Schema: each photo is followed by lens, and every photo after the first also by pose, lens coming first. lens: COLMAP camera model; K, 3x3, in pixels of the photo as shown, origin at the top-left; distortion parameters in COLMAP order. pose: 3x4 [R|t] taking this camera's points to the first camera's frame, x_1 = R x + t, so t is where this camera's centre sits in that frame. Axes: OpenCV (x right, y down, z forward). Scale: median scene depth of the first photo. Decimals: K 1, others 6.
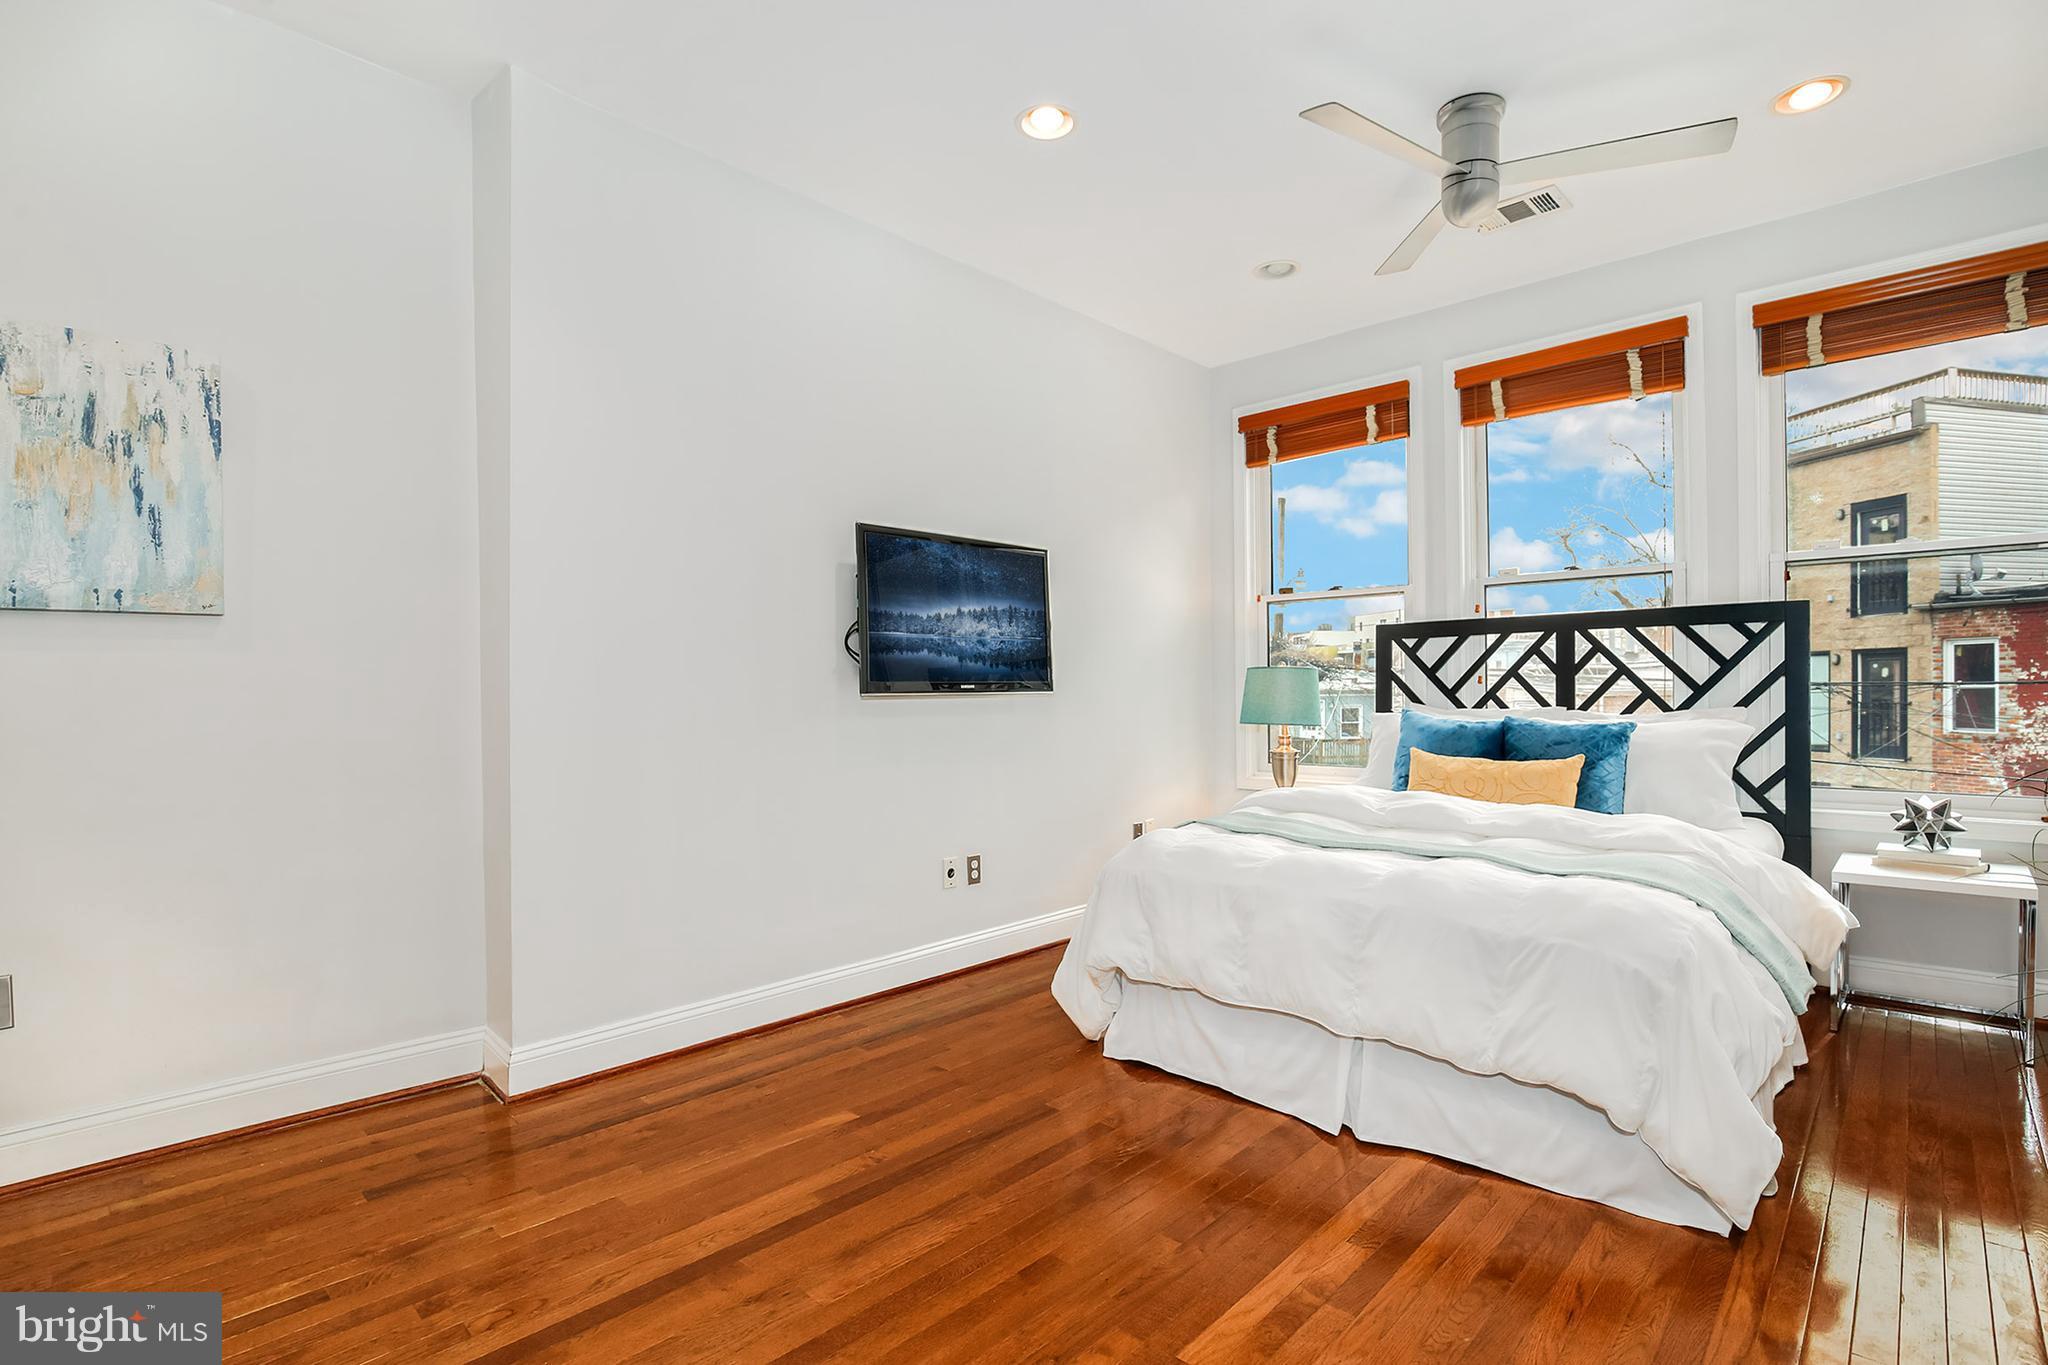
lens RADIAL K [[938.2, 0, 1042.3], [0, 938.2, 699.8], [0, 0, 1]] dist [-0.011633, 0.007939]
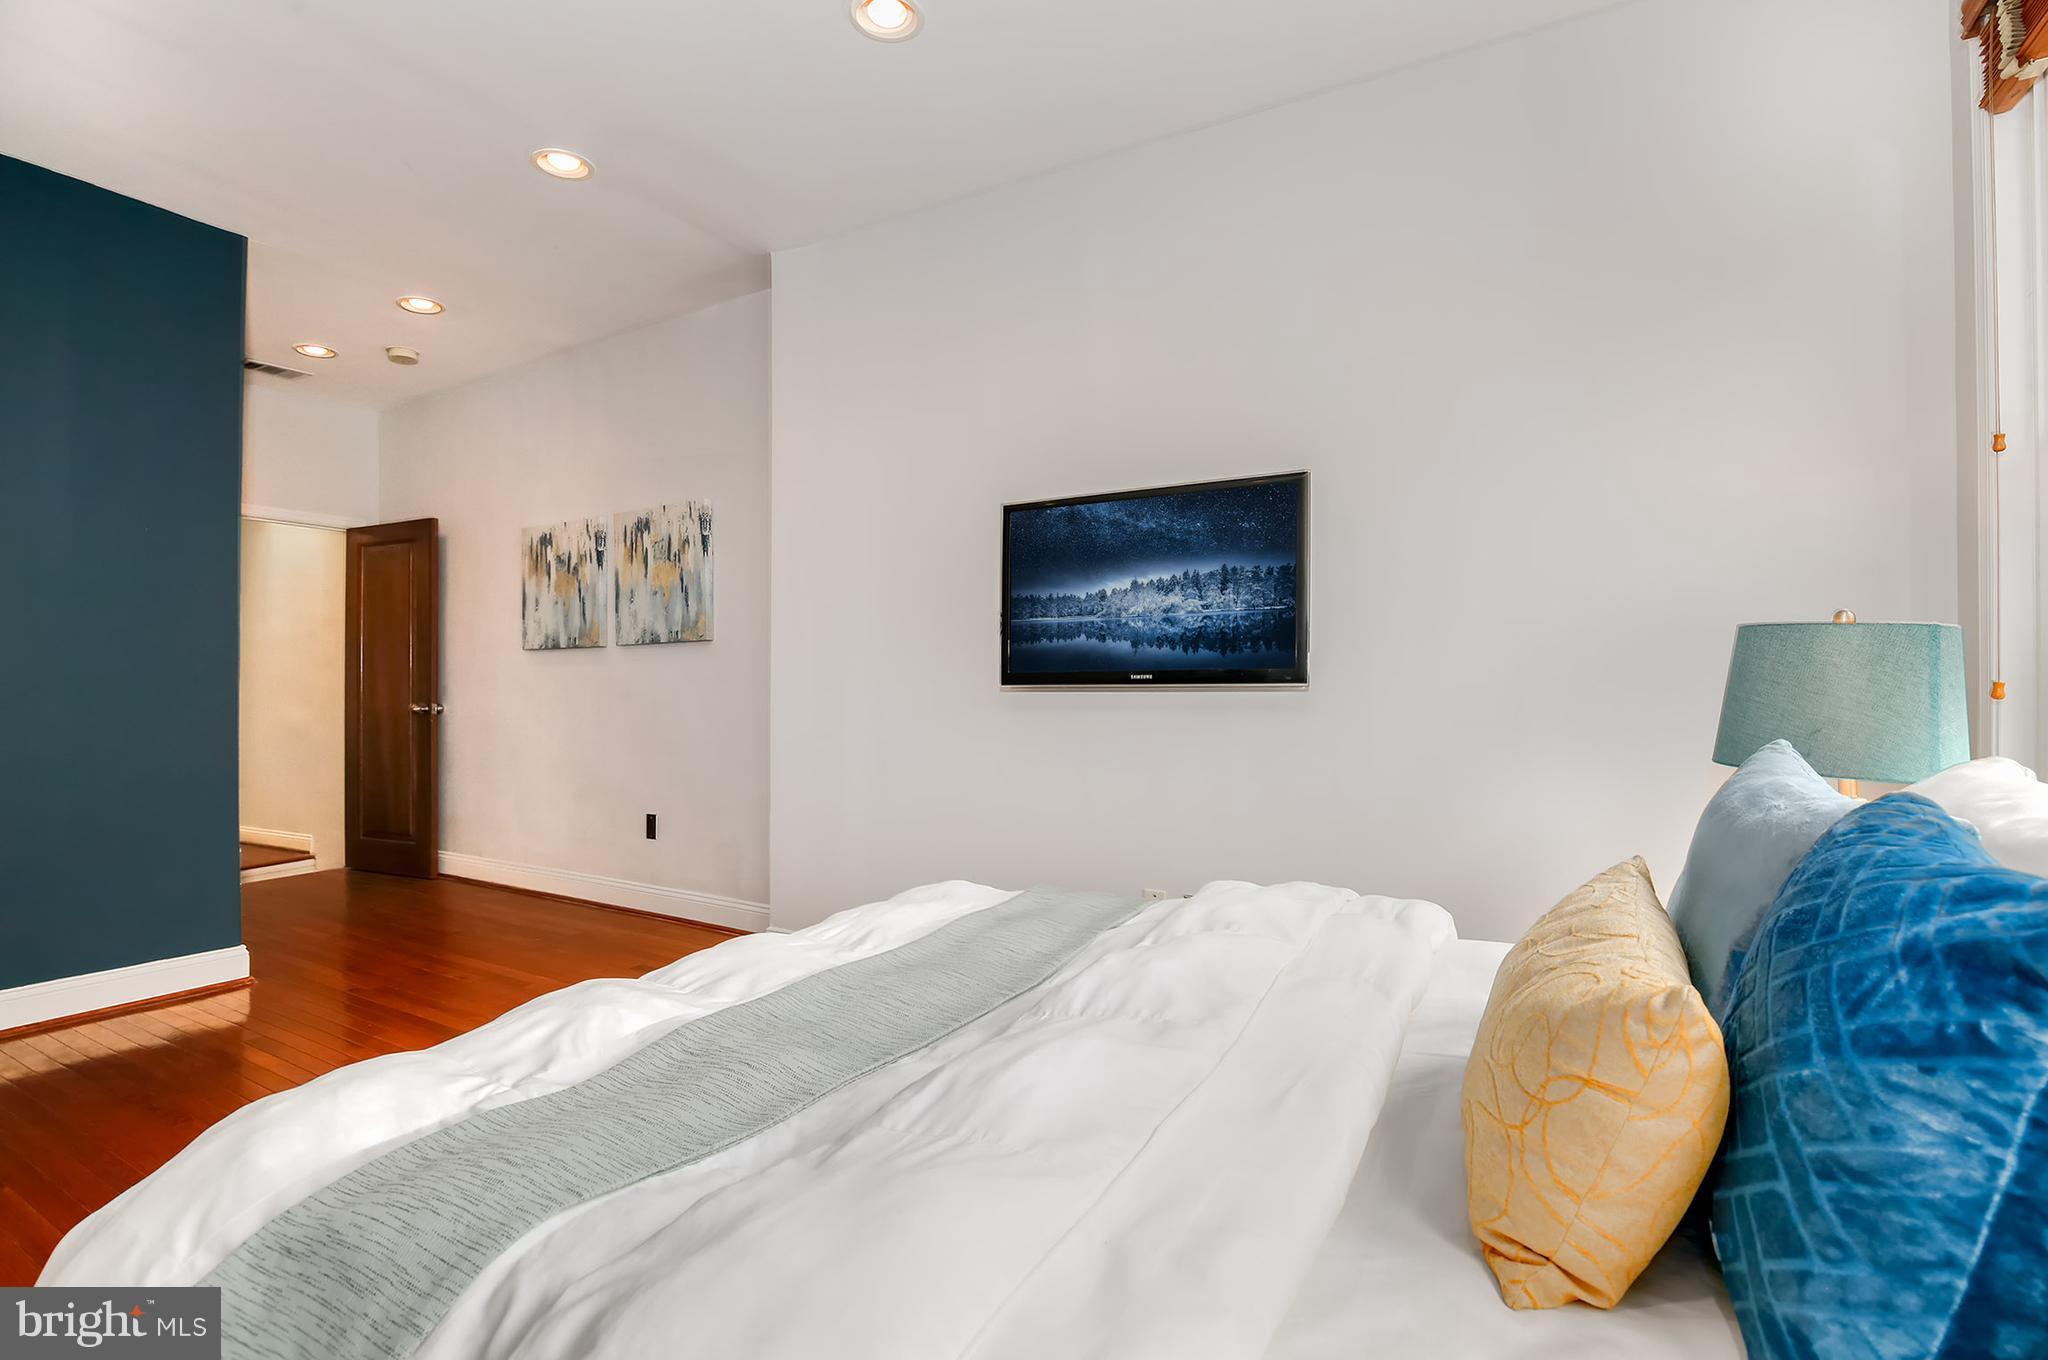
lens RADIAL K [[1035.8, 0, 1024.2], [0, 1035.8, 679.9], [0, 0, 1]] dist [-0.034678, -0.000042]
pose [[0.195794, 0.015280, -0.980526, 0.761519], [-0.002098, 0.999883, 0.015163, -0.026535], [0.980643, -0.000911, 0.195803, 0.746694]]
